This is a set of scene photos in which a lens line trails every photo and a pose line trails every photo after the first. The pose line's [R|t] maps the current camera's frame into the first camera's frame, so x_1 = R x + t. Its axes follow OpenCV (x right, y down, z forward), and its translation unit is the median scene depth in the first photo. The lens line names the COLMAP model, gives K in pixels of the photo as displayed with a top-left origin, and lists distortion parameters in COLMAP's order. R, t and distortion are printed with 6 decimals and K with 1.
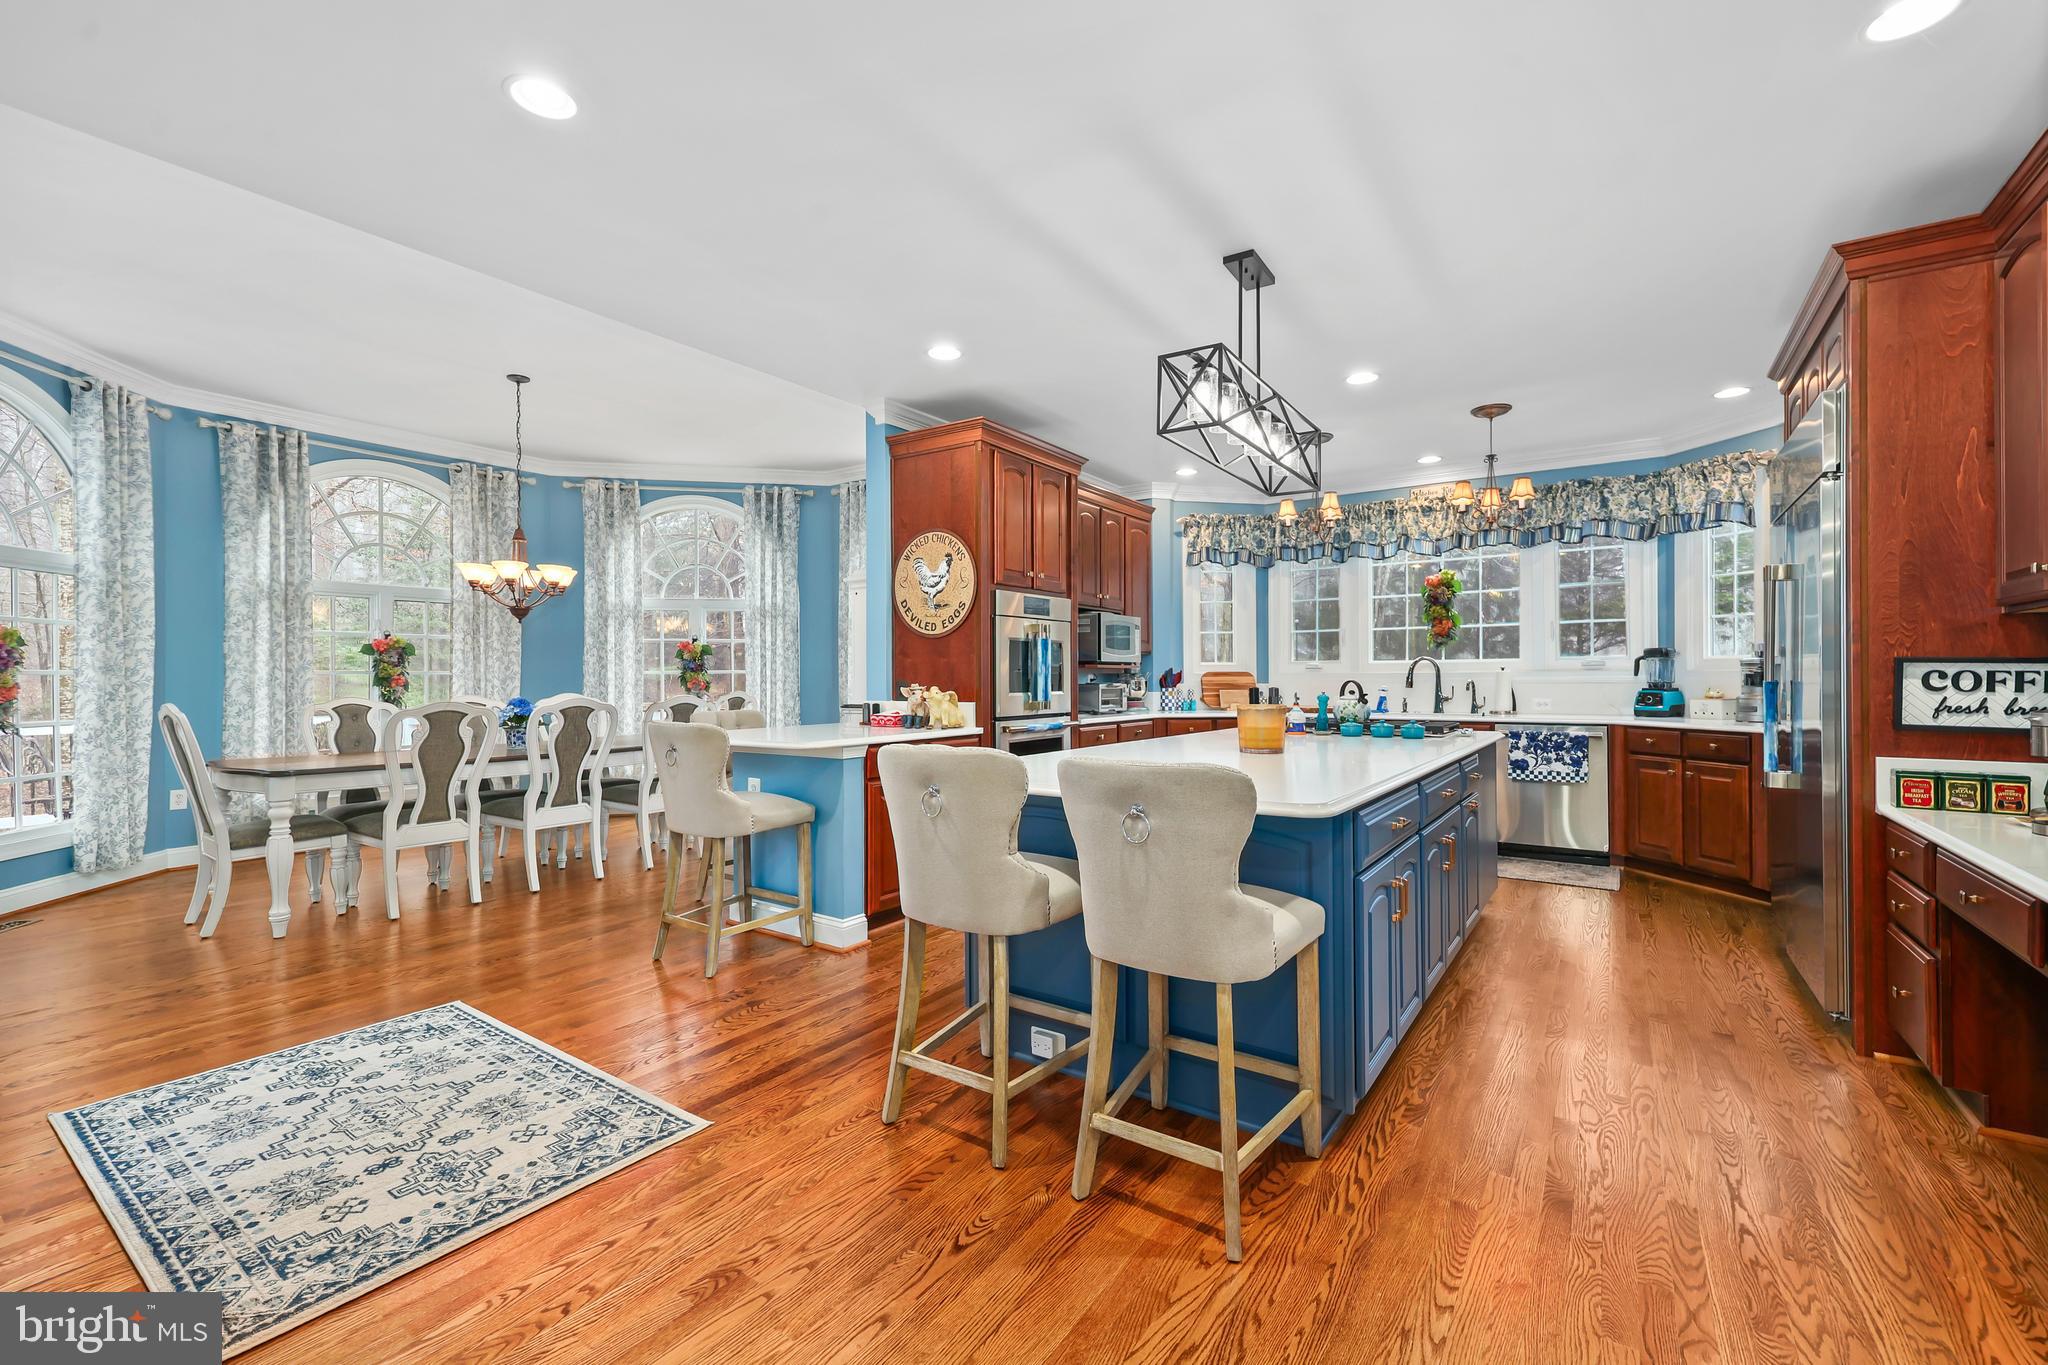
lens RADIAL K [[851.7, 0, 1022.7], [0, 851.7, 675.4], [0, 0, 1]] dist [0.002565, 0.000736]
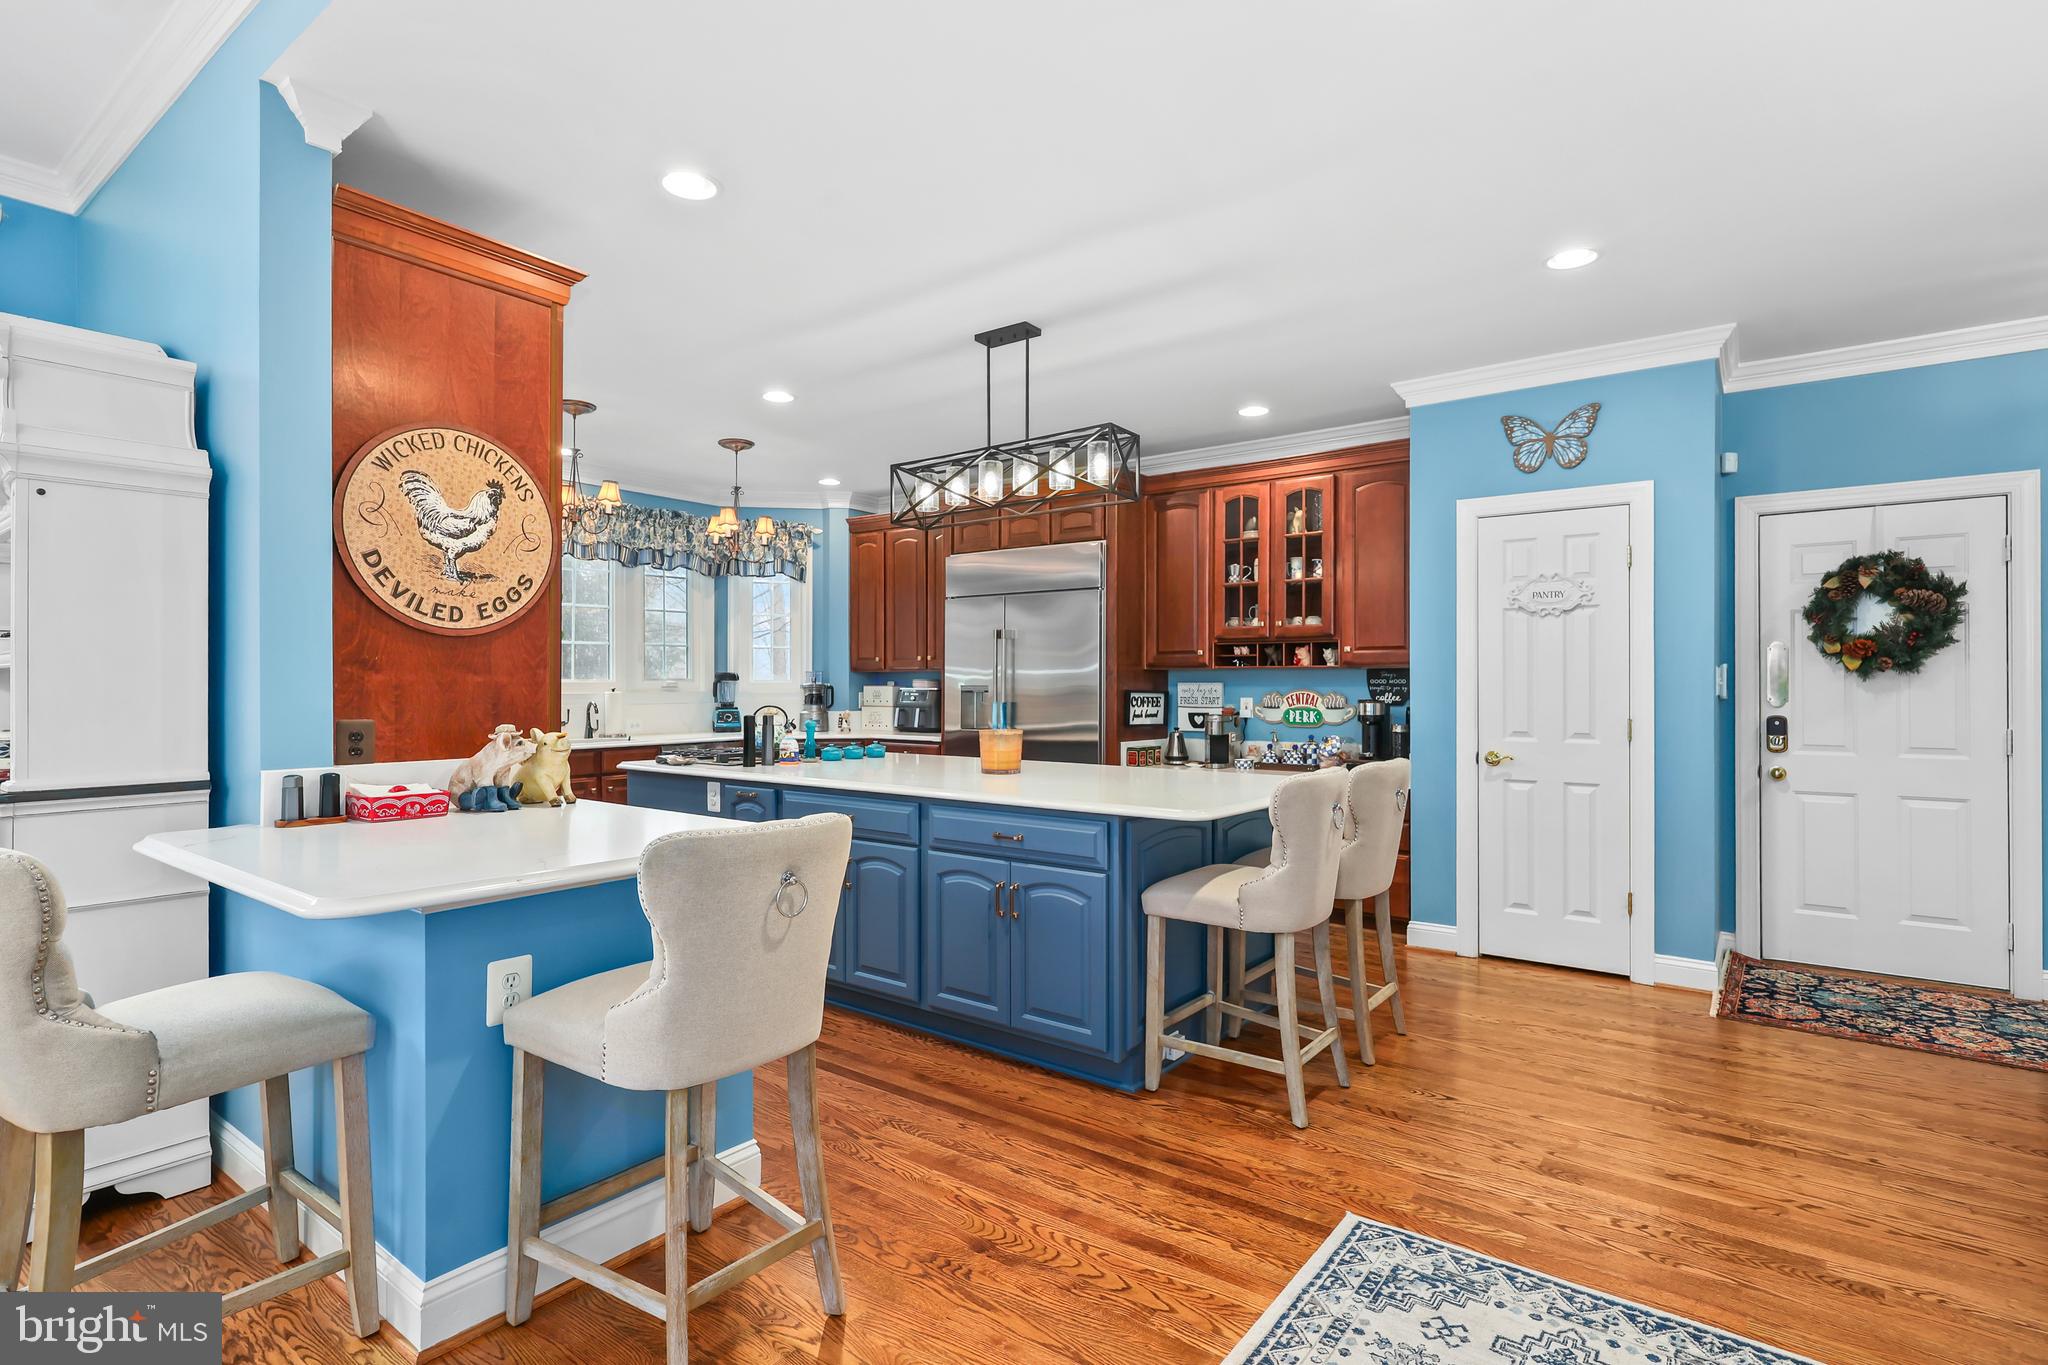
lens RADIAL K [[1004.9, 0, 1023.3], [0, 1004.9, 681.2], [0, 0, 1]] dist [0.012820, -0.002183]
pose [[0.043872, 0.007670, 0.999008, -0.927989], [-0.001702, 0.999970, -0.007603, -0.016298], [-0.999036, -0.001367, 0.043884, 0.832151]]
